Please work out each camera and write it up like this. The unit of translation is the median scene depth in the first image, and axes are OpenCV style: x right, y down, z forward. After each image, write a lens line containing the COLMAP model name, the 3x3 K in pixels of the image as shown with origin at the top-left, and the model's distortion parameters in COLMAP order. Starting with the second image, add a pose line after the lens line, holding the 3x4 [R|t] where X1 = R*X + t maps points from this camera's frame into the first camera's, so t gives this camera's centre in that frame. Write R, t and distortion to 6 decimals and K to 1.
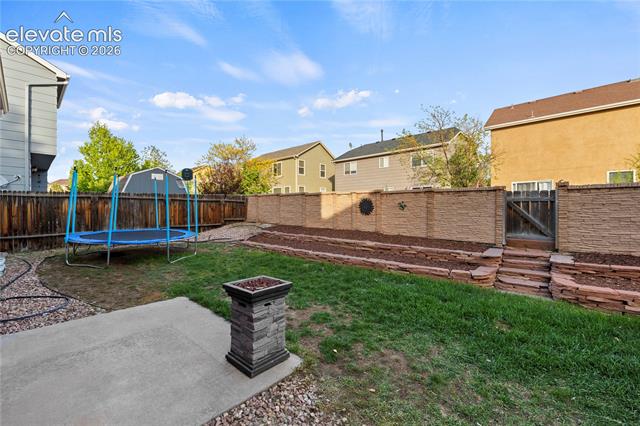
lens RADIAL K [[275.5, 0, 320.0], [0, 275.5, 213.0], [0, 0, 1]] dist [-0.000565, 0.000105]
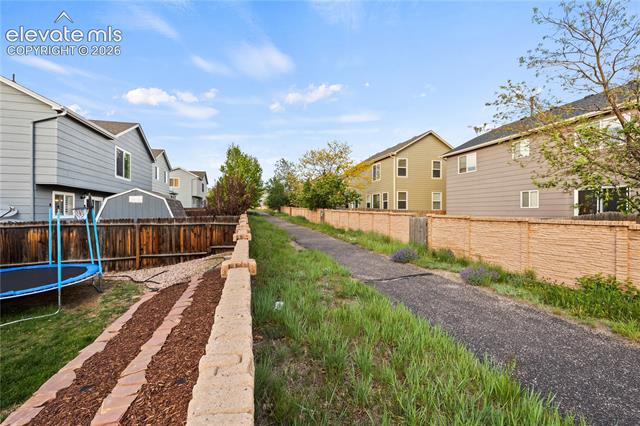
lens RADIAL K [[275.5, 0, 320.0], [0, 275.5, 213.0], [0, 0, 1]] dist [-0.000565, 0.000105]
pose [[0.850397, 0.001588, -0.526140, 0.351179], [-0.003981, 0.999986, -0.003416, -0.076515], [0.526127, 0.005000, 0.850391, 0.488240]]
